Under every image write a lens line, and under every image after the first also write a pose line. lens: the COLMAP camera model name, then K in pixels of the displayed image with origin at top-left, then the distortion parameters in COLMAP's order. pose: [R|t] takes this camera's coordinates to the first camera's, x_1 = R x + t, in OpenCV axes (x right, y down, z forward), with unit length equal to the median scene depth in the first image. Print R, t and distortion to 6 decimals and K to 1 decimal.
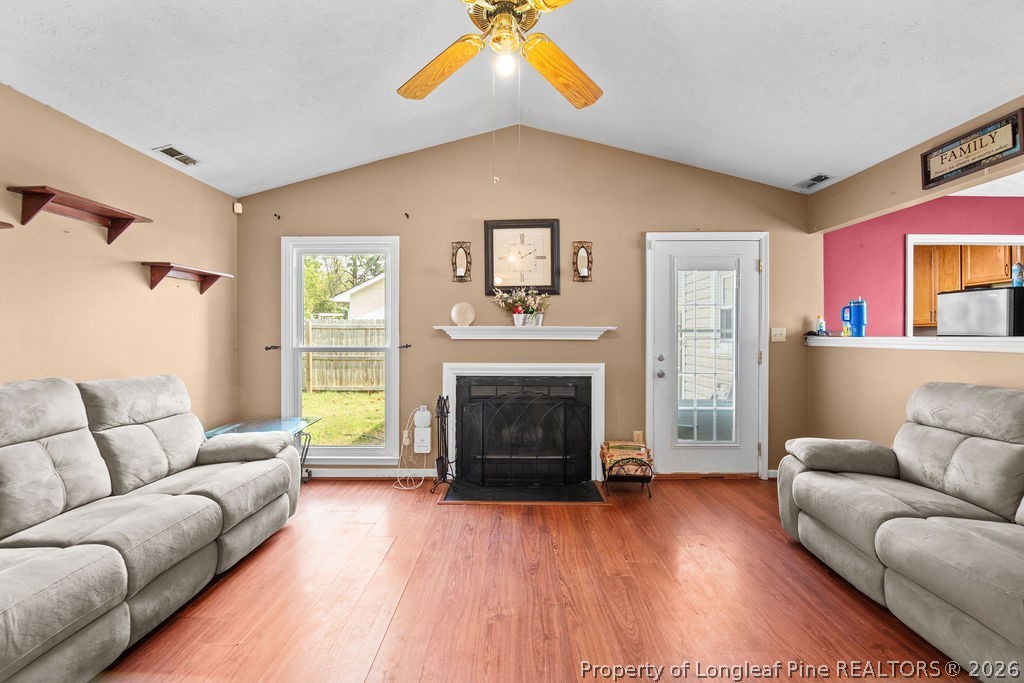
lens RADIAL K [[416.1, 0, 507.0], [0, 416.1, 338.0], [0, 0, 1]] dist [-0.000499, -0.004183]
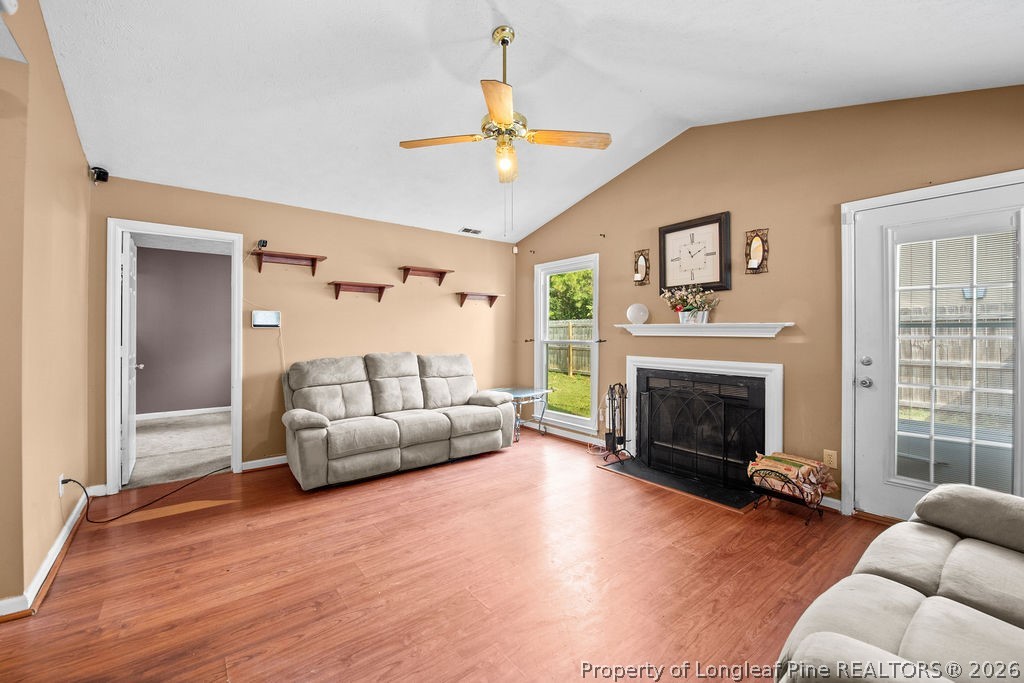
lens RADIAL K [[416.1, 0, 511.1], [0, 416.1, 335.4], [0, 0, 1]] dist [-0.000499, -0.004183]
pose [[0.635382, 0.006392, -0.772171, 0.560056], [-0.004355, 0.999979, 0.004695, -0.001904], [0.772185, 0.000380, 0.635397, 0.002150]]
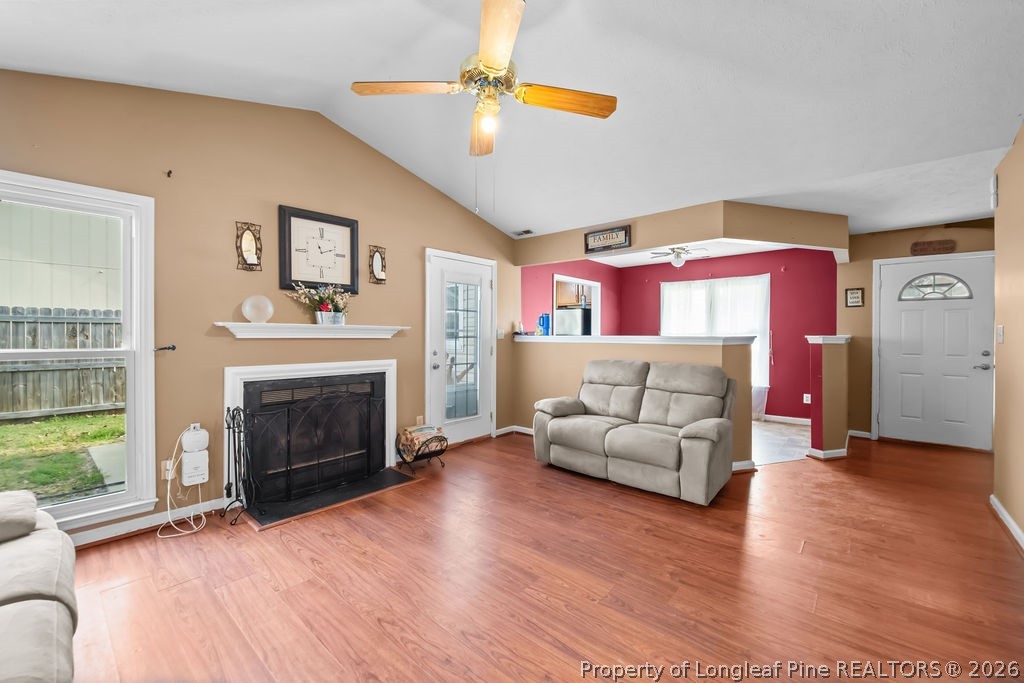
lens RADIAL K [[416.1, 0, 506.4], [0, 416.1, 339.5], [0, 0, 1]] dist [-0.000499, -0.004183]
pose [[0.655527, -0.006365, 0.755144, -0.419816], [0.001346, 0.999973, 0.007261, -0.000181], [-0.755170, -0.003744, 0.655518, 0.051119]]
